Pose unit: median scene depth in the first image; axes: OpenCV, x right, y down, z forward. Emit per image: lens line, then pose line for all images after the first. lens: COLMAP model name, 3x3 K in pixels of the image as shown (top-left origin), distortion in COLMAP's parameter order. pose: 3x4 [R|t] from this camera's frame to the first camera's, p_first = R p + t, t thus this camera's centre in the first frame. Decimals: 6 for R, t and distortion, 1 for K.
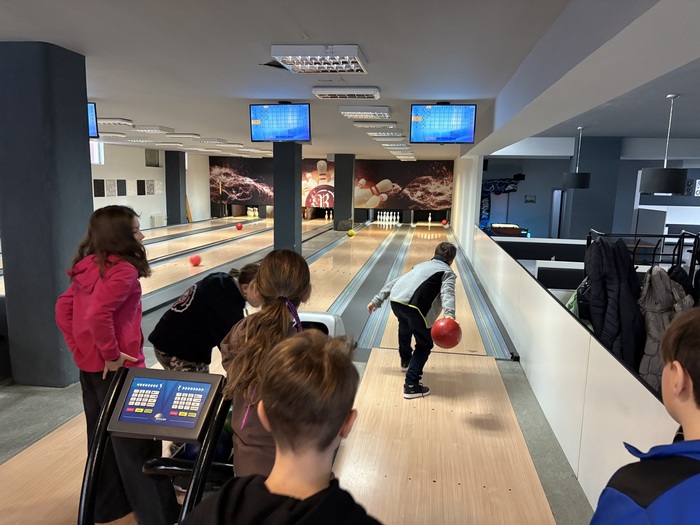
lens RADIAL K [[533.6, 0, 350.0], [0, 533.6, 262.5], [0, 0, 1]] dist [0.167945, -0.465089]
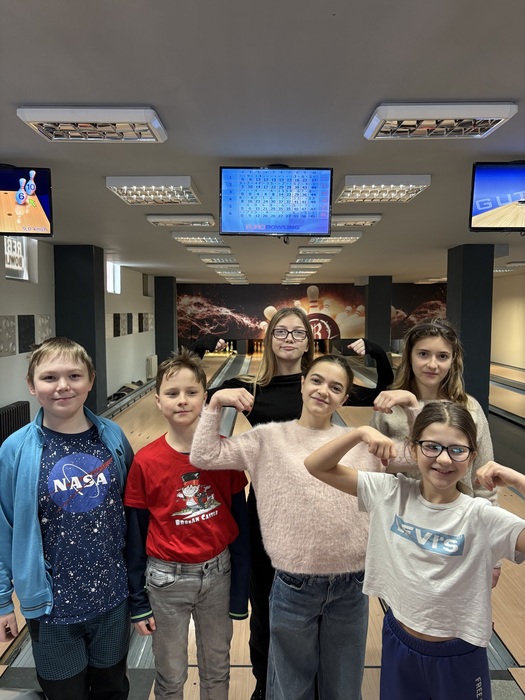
lens RADIAL K [[533.6, 0, 262.5], [0, 533.6, 350.0], [0, 0, 1]] dist [0.167945, -0.465089]
pose [[0.988304, -0.033923, 0.148676, -0.262908], [0.044910, 0.996452, -0.071179, -0.028944], [-0.145734, 0.077024, 0.986321, 0.169146]]
